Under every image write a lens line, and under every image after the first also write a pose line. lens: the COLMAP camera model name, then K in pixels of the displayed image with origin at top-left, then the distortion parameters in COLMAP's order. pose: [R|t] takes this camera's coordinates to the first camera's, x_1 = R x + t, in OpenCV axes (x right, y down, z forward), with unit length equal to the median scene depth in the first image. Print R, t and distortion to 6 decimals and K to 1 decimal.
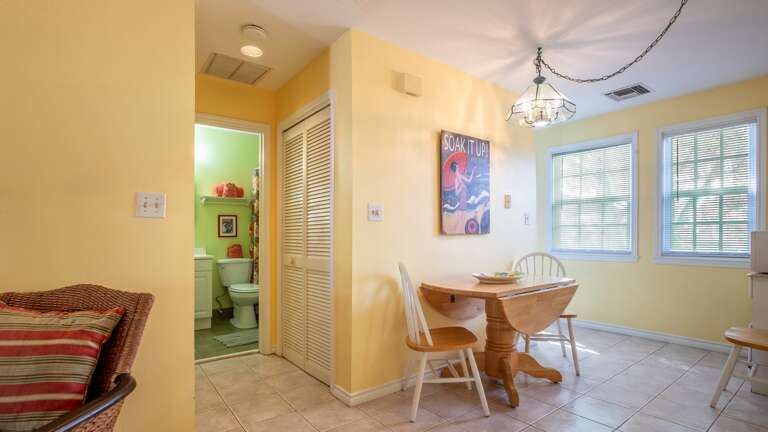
lens RADIAL K [[348.1, 0, 357.8], [0, 348.1, 246.2], [0, 0, 1]] dist [0.004251, 0.000869]
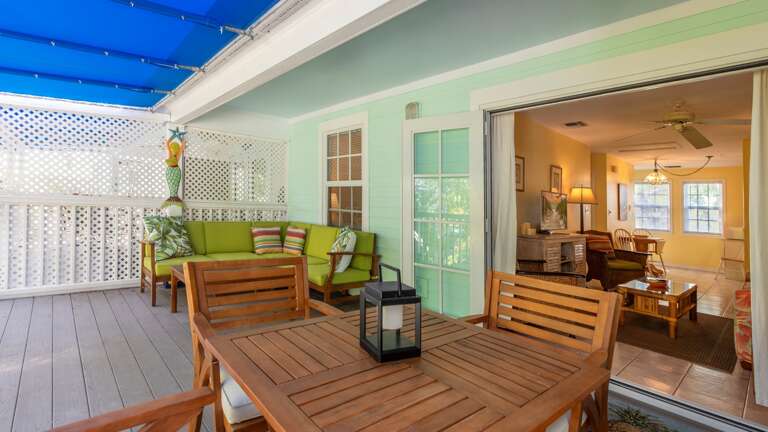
lens RADIAL K [[348.1, 0, 337.3], [0, 348.1, 184.1], [0, 0, 1]] dist [0.004251, 0.000869]
pose [[0.996361, 0.063611, 0.056725, -3.250474], [-0.058973, 0.995049, -0.079993, 0.057460], [-0.061533, 0.076357, 0.995180, -2.478627]]
